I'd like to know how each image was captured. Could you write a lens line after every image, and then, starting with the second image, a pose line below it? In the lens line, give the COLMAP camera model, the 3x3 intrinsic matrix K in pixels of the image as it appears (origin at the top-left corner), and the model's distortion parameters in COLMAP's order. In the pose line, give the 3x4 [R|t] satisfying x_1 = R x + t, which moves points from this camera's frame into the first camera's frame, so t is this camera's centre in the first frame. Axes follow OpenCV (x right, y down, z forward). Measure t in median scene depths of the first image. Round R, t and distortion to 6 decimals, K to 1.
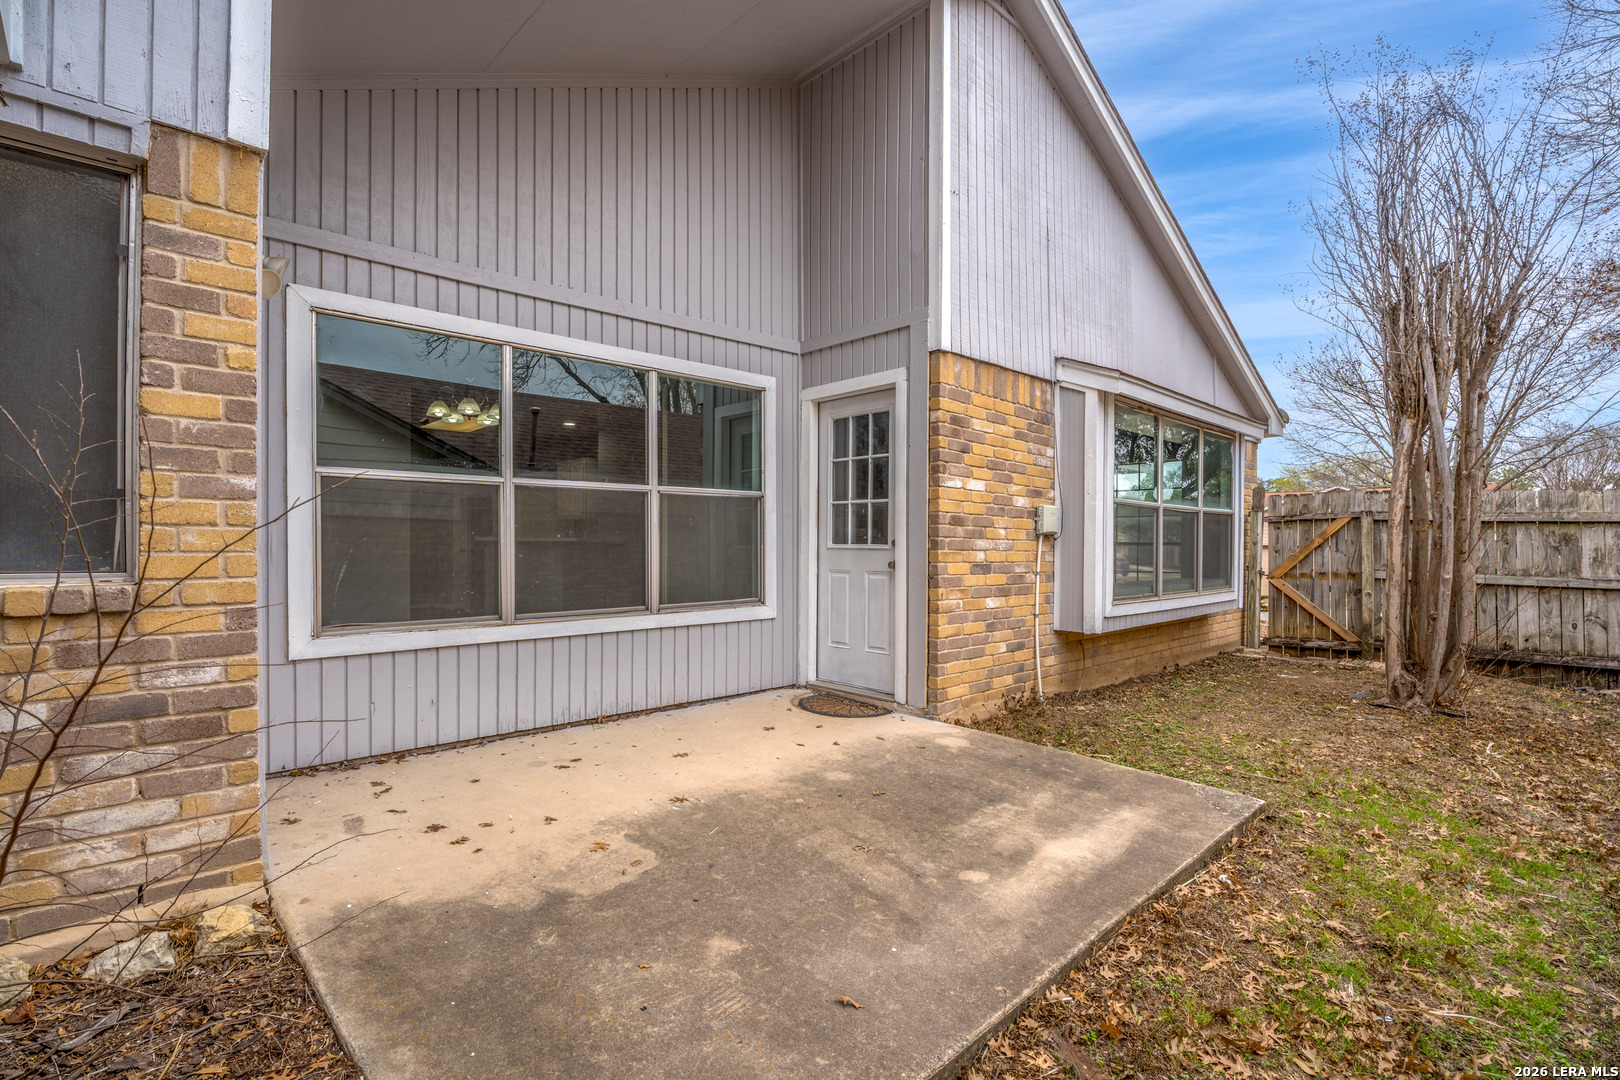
lens RADIAL K [[758.0, 0, 797.5], [0, 758.0, 540.3], [0, 0, 1]] dist [-0.010010, 0.001132]
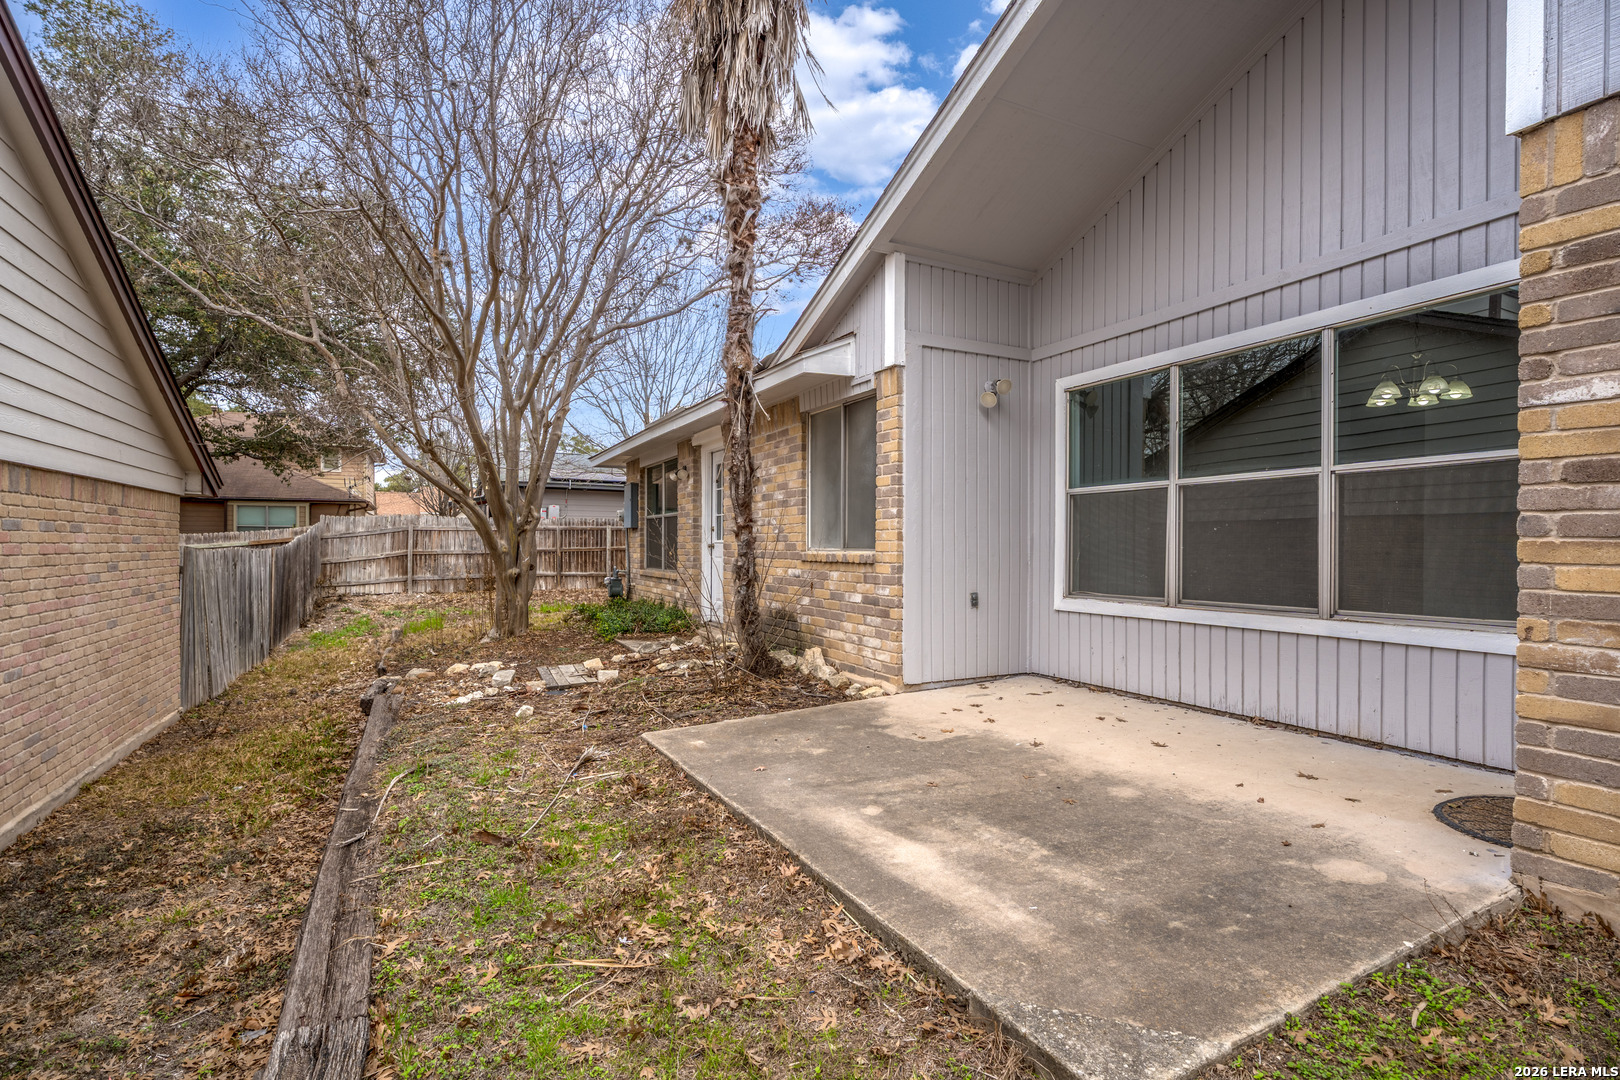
lens RADIAL K [[758.0, 0, 802.0], [0, 758.0, 548.7], [0, 0, 1]] dist [-0.010010, 0.001132]
pose [[-0.276960, -0.000230, -0.960881, 1.195940], [-0.000812, 1.000000, -0.000006, 0.029869], [0.960881, 0.000778, -0.276960, 1.042236]]
